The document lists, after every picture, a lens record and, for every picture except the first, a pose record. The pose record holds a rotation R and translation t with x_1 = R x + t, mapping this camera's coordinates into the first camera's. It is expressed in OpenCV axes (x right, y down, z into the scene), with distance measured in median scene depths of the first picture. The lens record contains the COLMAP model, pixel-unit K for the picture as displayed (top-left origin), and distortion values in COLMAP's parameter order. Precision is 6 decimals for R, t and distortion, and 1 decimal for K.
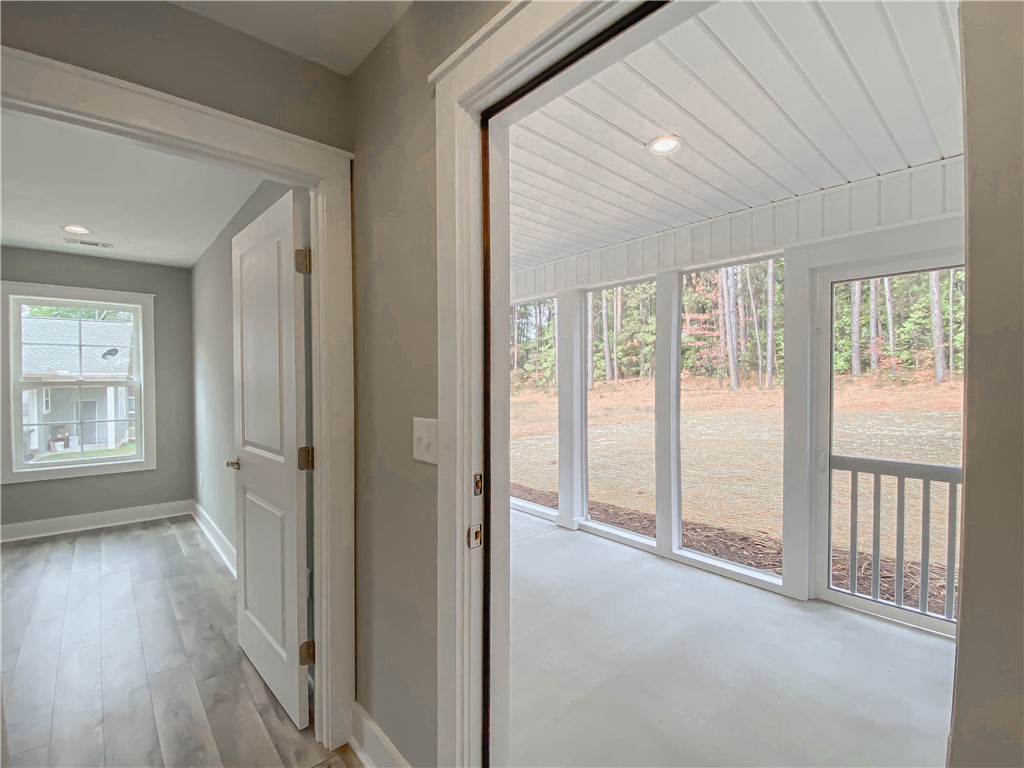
lens RADIAL K [[461.9, 0, 509.7], [0, 461.9, 385.2], [0, 0, 1]] dist [0.003826, -0.014061]
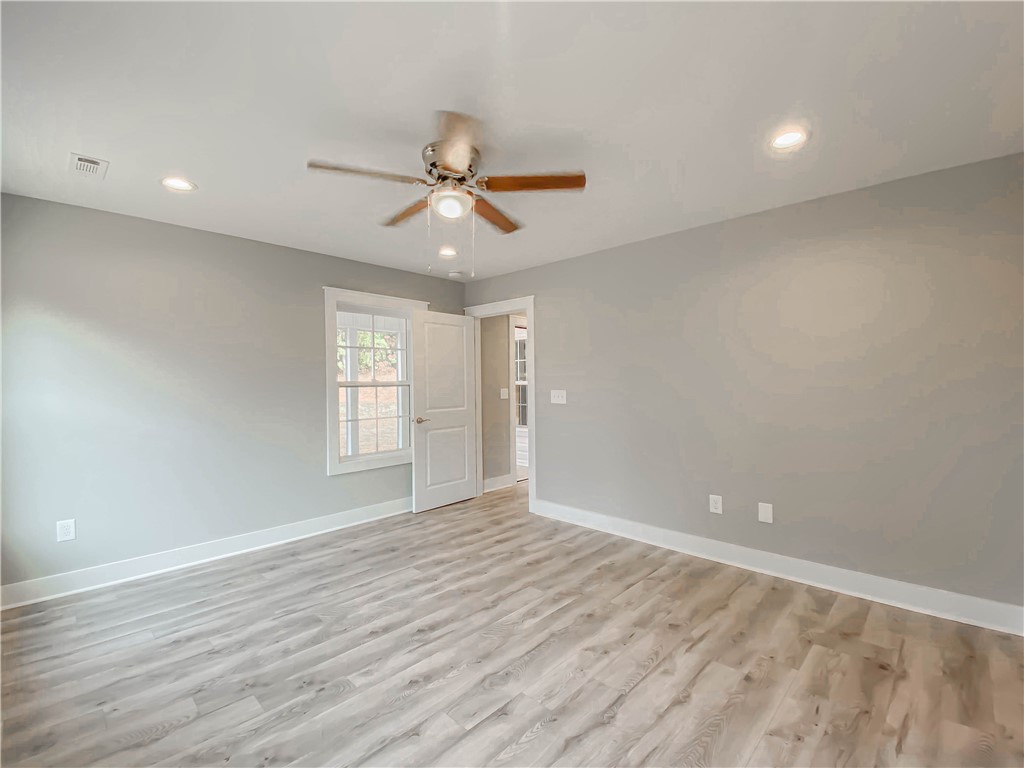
lens RADIAL K [[461.9, 0, 509.7], [0, 461.9, 385.2], [0, 0, 1]] dist [0.003826, -0.014061]
pose [[-0.076677, -0.001902, 0.997054, -1.440370], [0.025415, 0.999670, 0.003861, 0.007567], [-0.996732, 0.025636, -0.076604, 0.417510]]
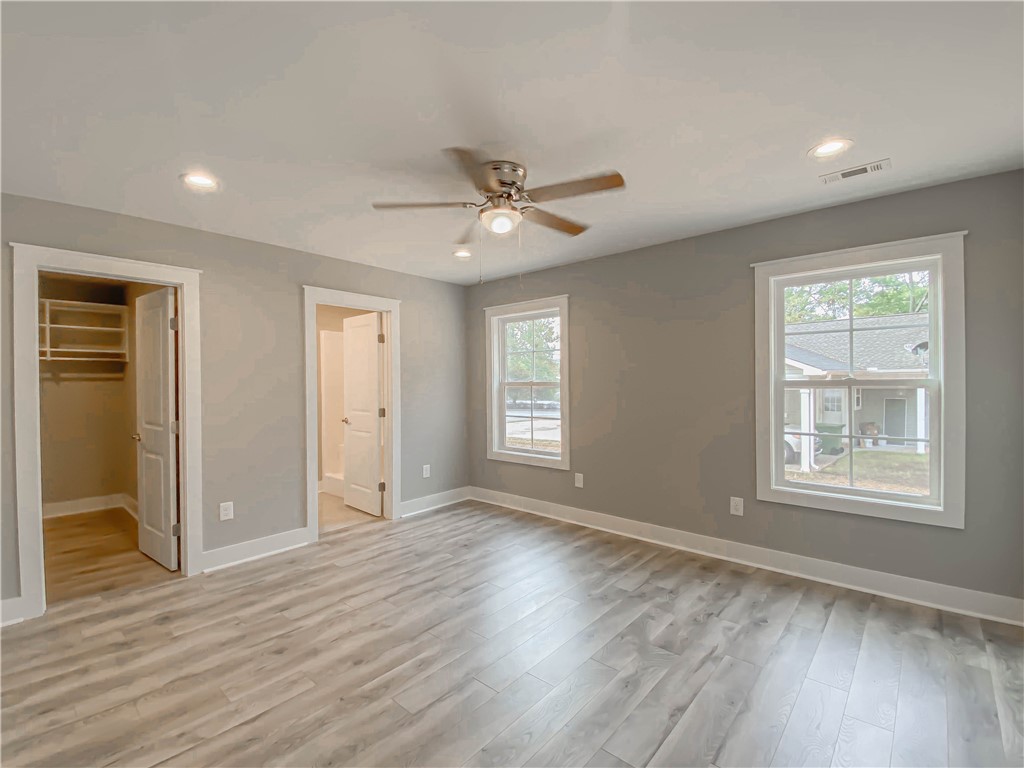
lens RADIAL K [[461.9, 0, 509.7], [0, 461.9, 385.2], [0, 0, 1]] dist [0.003826, -0.014061]
pose [[0.115368, 0.010963, -0.993262, -0.276679], [-0.003938, 0.999936, 0.010579, -0.005688], [0.993315, 0.002691, 0.115404, 0.381893]]
